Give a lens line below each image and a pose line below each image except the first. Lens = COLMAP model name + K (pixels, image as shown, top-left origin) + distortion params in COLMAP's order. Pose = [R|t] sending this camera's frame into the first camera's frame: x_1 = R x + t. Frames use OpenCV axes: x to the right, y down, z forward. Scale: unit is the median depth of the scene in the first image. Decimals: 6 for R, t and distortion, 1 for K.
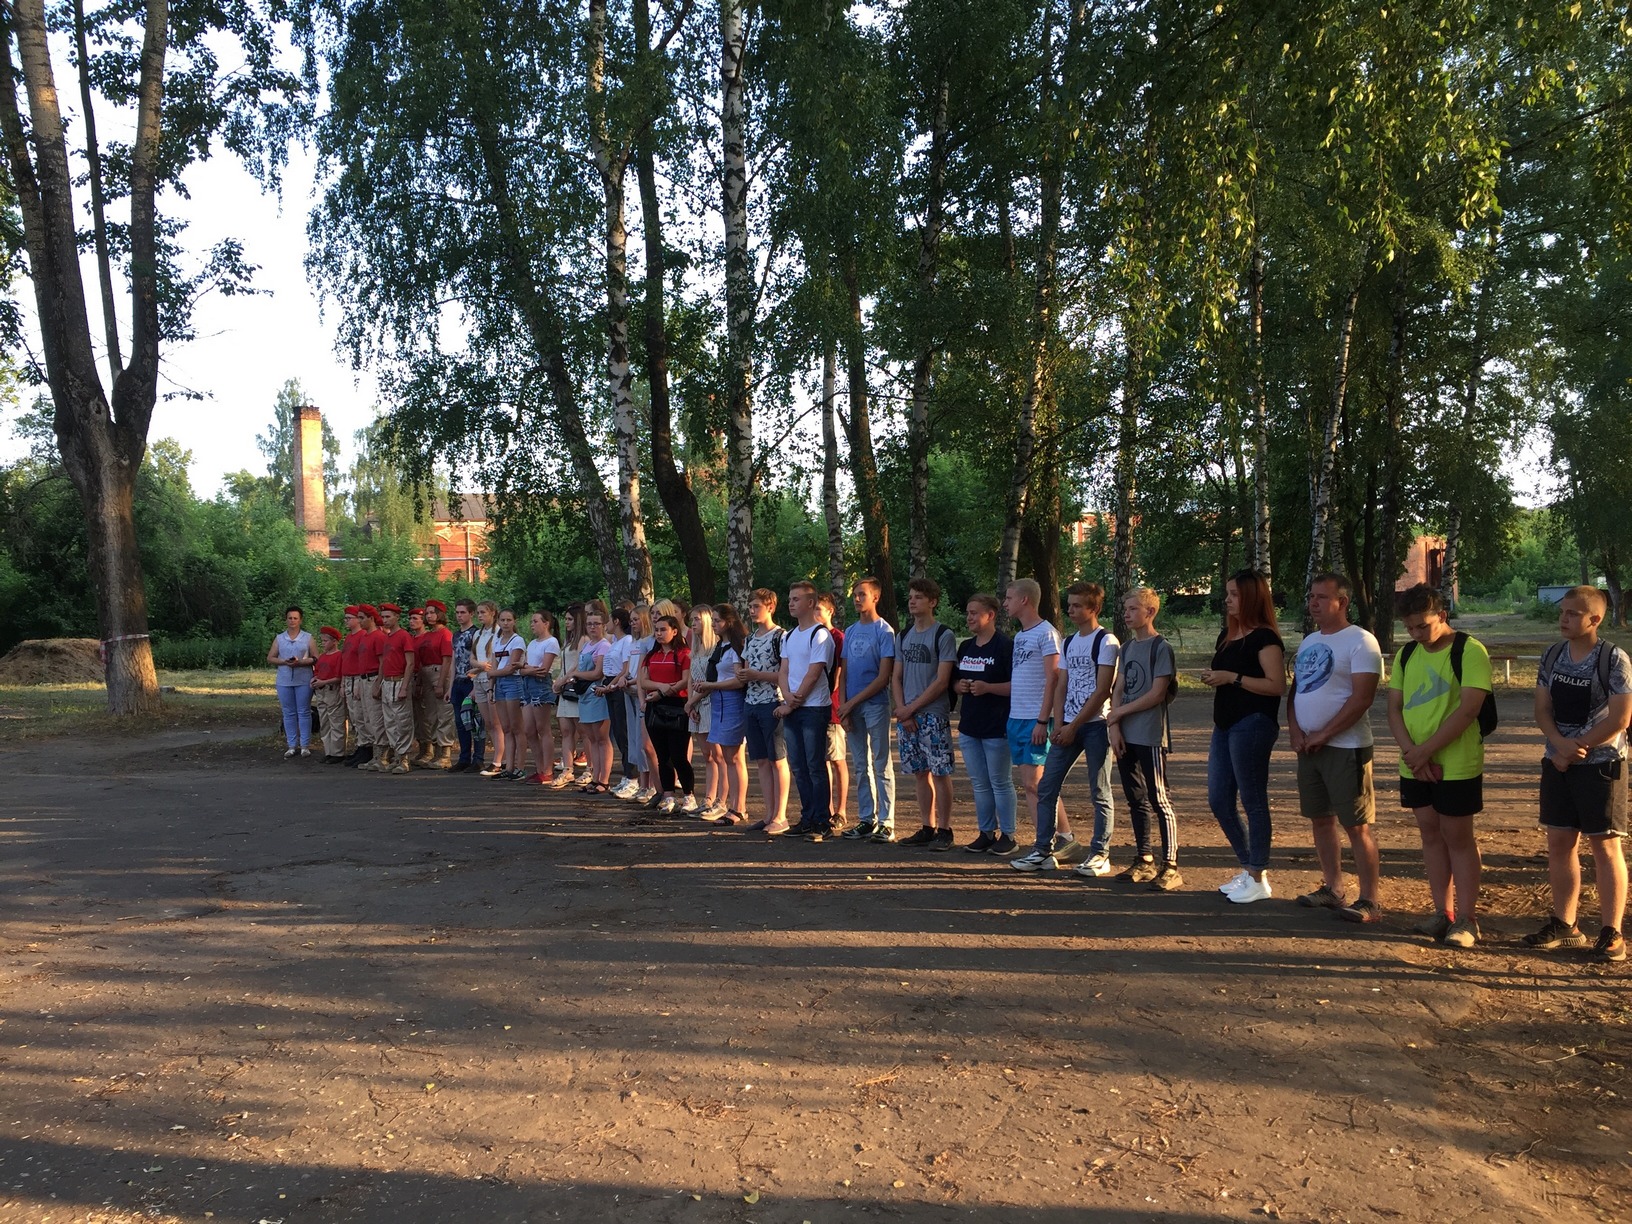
lens RADIAL K [[1376.8, 0, 815.8], [0, 1376.8, 615.2], [0, 0, 1]] dist [0.014085, 0.005833]
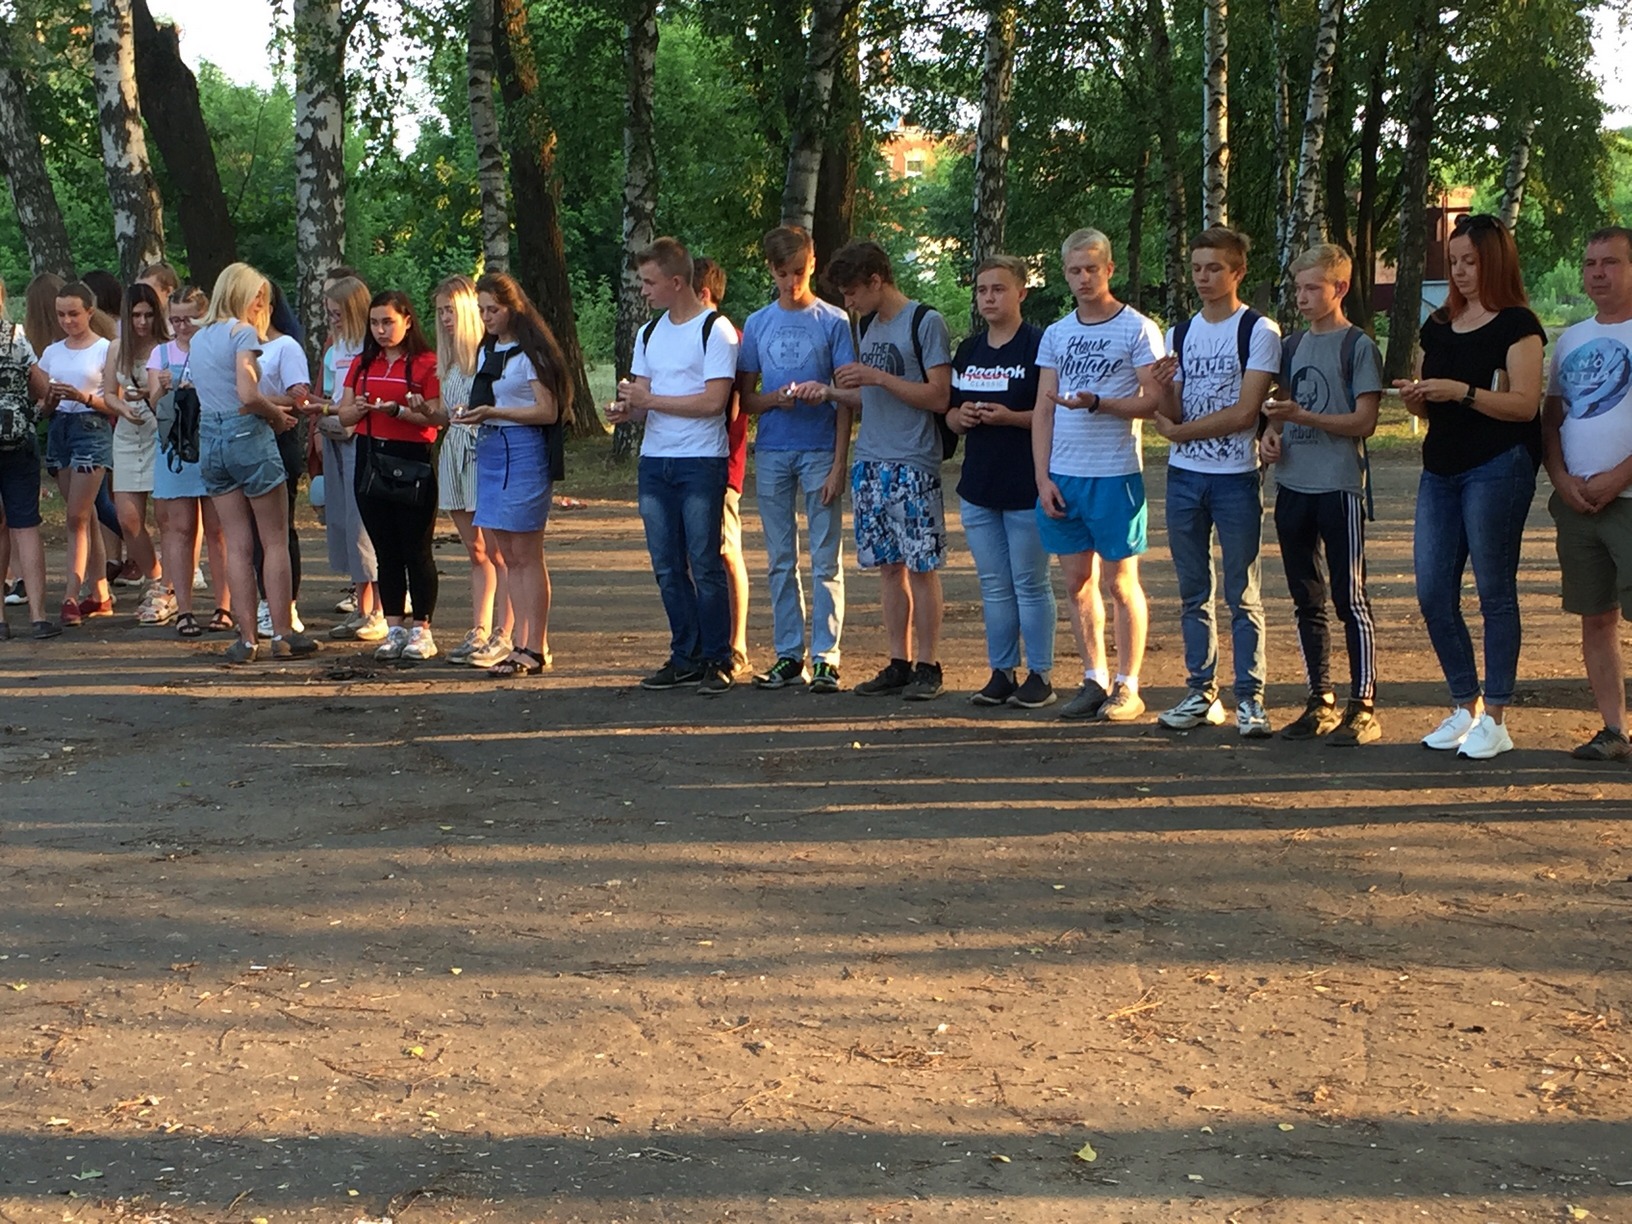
lens RADIAL K [[2679.0, 0, 816.3], [0, 2679.0, 610.6], [0, 0, 1]] dist [0.035708, 0.000000]
pose [[0.976763, -0.017830, 0.213581, -0.175225], [-0.004466, 0.994624, 0.103453, 0.014874], [-0.214278, -0.102003, 0.971432, -0.067450]]
